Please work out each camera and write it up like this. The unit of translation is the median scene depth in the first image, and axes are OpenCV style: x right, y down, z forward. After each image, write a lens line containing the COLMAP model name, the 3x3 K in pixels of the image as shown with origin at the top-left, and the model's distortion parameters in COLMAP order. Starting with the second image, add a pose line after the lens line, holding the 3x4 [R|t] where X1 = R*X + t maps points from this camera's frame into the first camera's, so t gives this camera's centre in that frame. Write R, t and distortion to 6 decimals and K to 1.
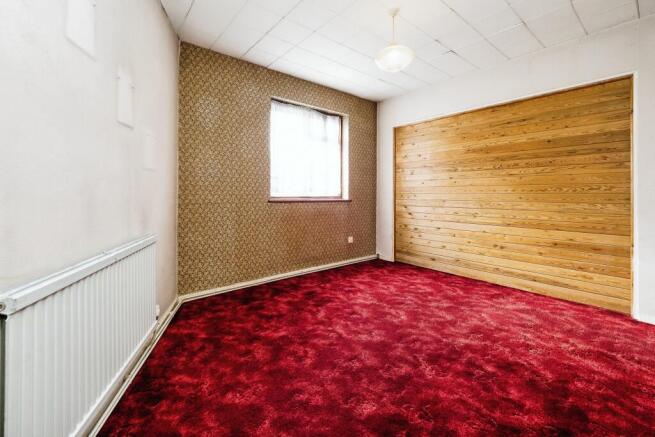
lens RADIAL K [[273.2, 0, 327.5], [0, 273.2, 196.4], [0, 0, 1]] dist [0.000632, 0.000001]
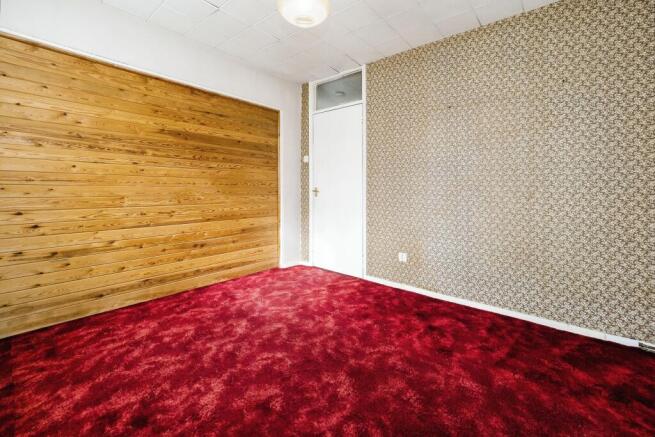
lens RADIAL K [[282.5, 0, 327.2], [0, 282.5, 185.2], [0, 0, 1]] dist [-0.001798, -0.000361]
pose [[-0.177939, 0.007722, 0.984011, -0.433796], [-0.002495, 0.999962, -0.008299, -0.010836], [-0.984038, -0.003931, -0.177913, 0.872555]]
